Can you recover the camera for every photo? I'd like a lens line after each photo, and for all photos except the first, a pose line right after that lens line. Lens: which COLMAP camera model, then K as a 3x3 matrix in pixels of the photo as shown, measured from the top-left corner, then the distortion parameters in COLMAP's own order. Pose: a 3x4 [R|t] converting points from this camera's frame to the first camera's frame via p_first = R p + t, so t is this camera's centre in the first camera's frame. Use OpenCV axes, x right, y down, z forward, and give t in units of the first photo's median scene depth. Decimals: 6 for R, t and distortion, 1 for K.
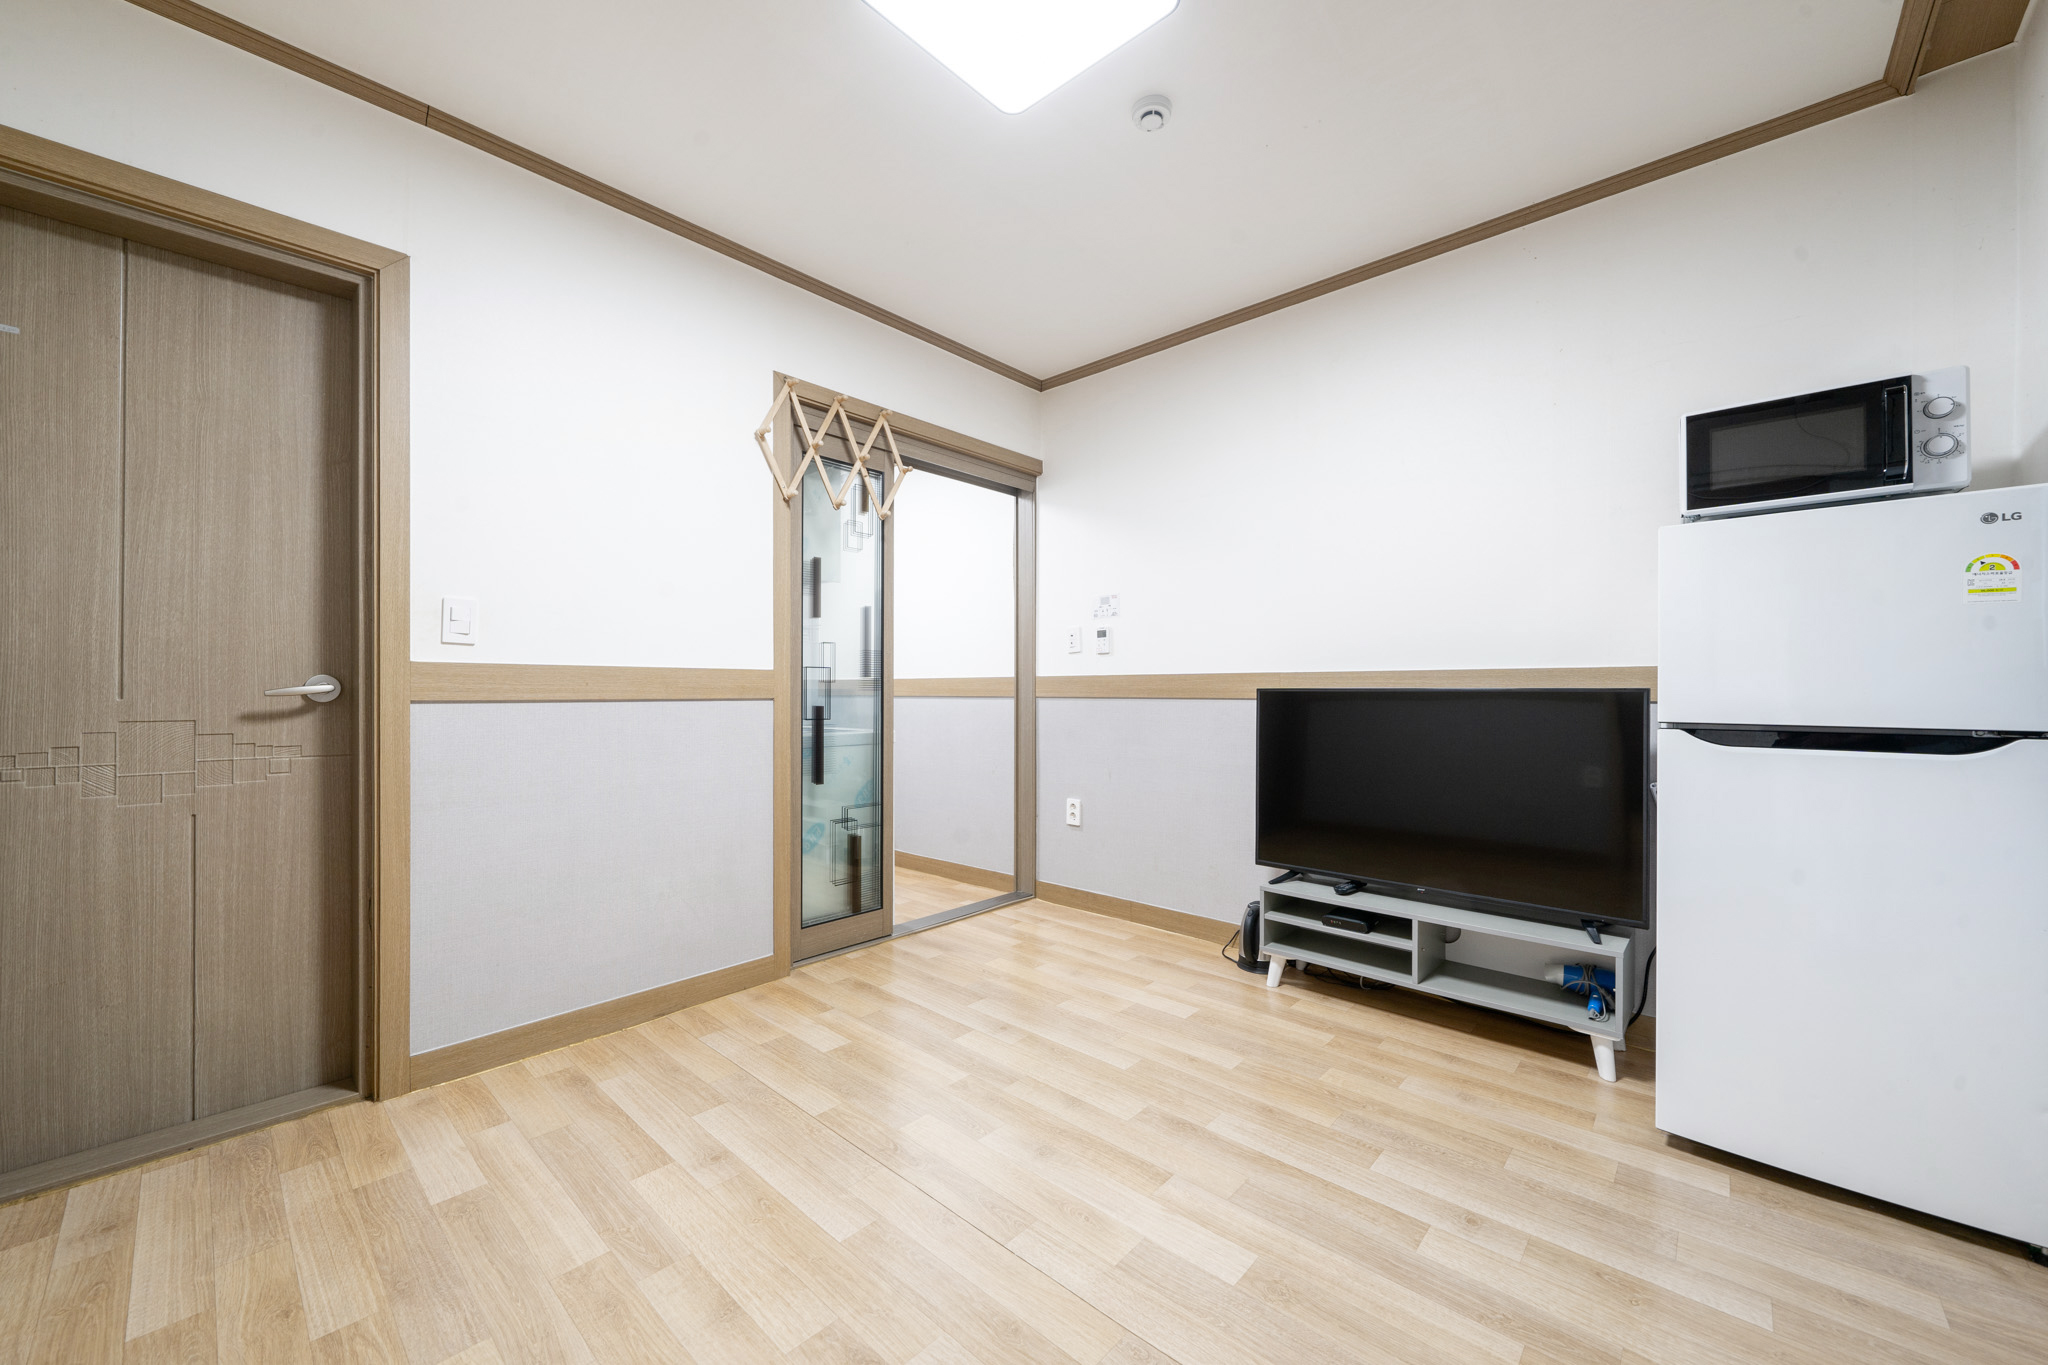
lens RADIAL K [[767.7, 0, 997.5], [0, 767.7, 693.7], [0, 0, 1]] dist [0.000645, -0.000079]
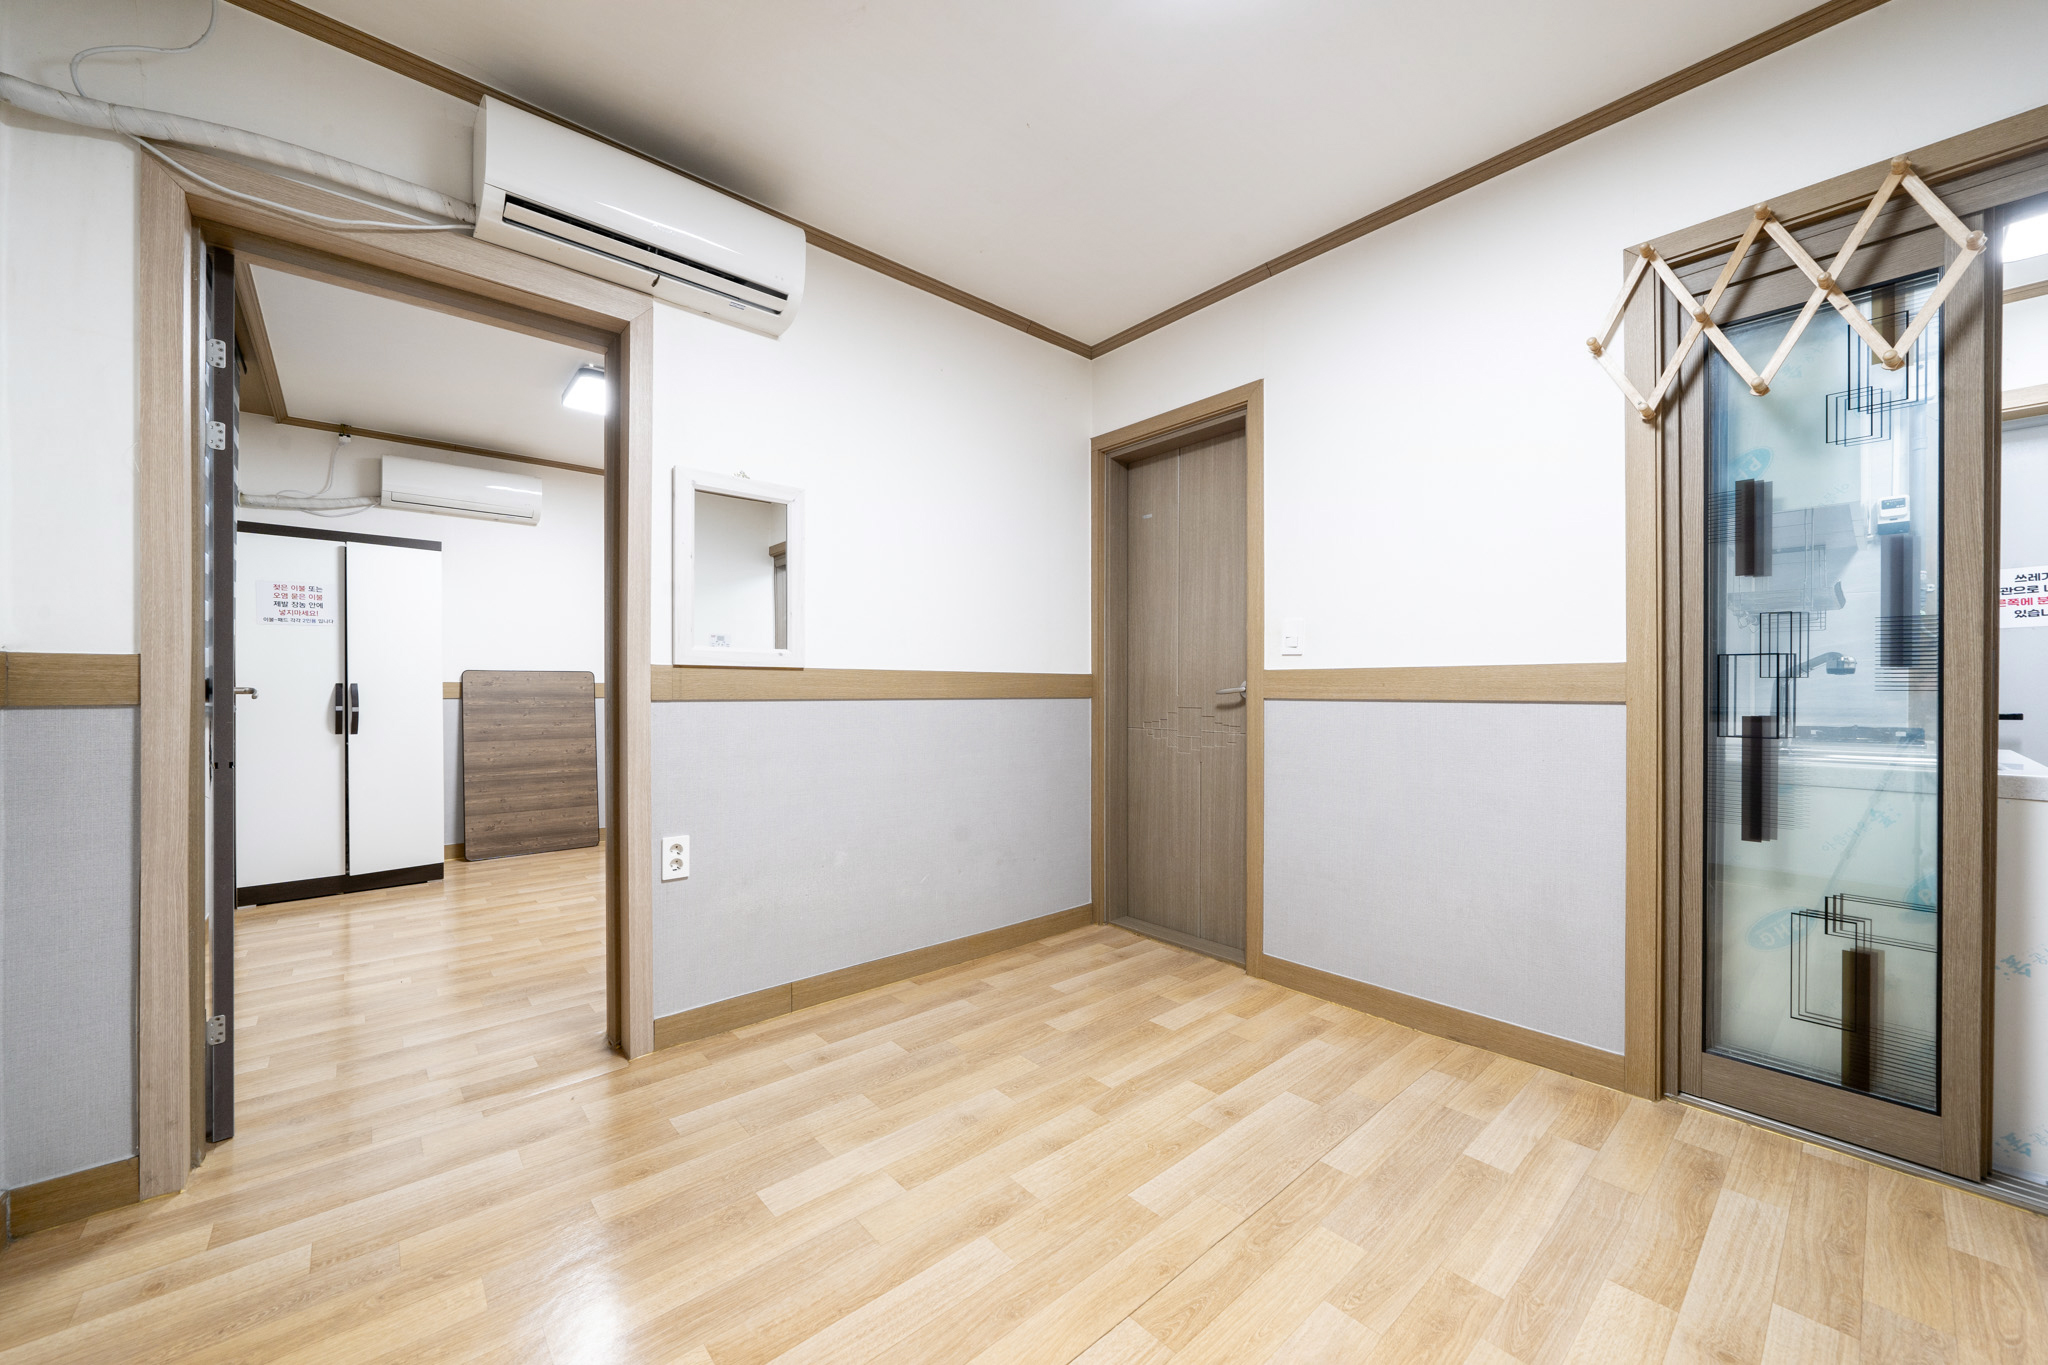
lens RADIAL K [[767.7, 0, 1022.9], [0, 767.7, 690.8], [0, 0, 1]] dist [0.000645, -0.000079]
pose [[-0.085109, -0.002194, -0.996369, 0.635075], [-0.007138, 0.999973, -0.001592, 0.002092], [0.996346, 0.006976, -0.085123, 0.661300]]
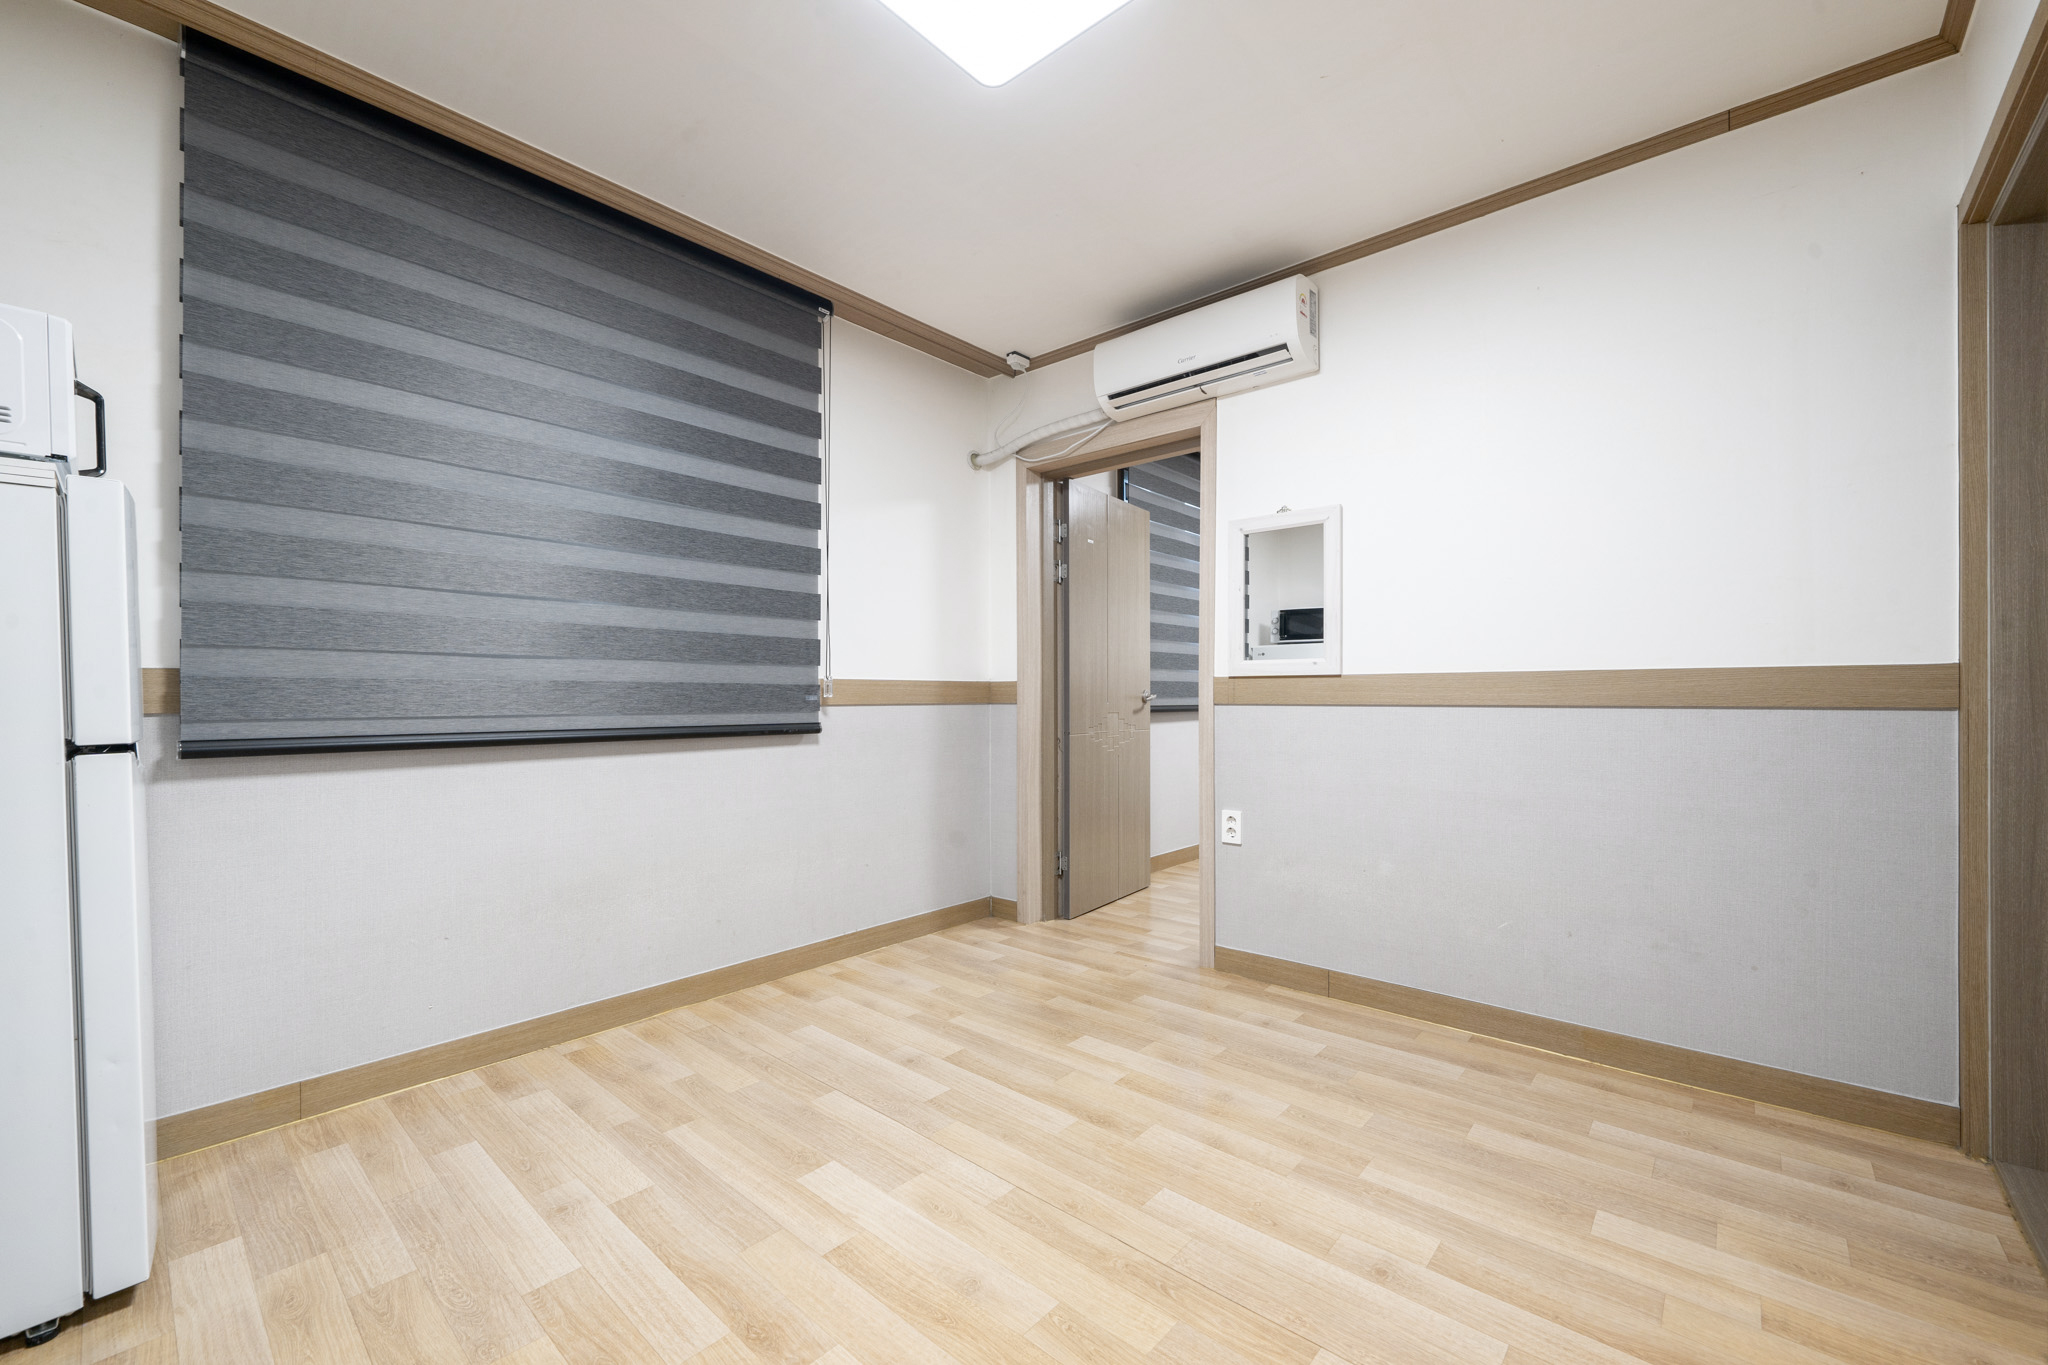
lens RADIAL K [[836.5, 0, 1035.6], [0, 836.5, 696.5], [0, 0, 1]] dist [-0.008511, 0.001149]
pose [[-0.999001, -0.000092, -0.044680, 0.028903], [-0.000433, 0.999971, 0.007614, -0.007128], [0.044678, 0.007625, -0.998972, 1.553237]]
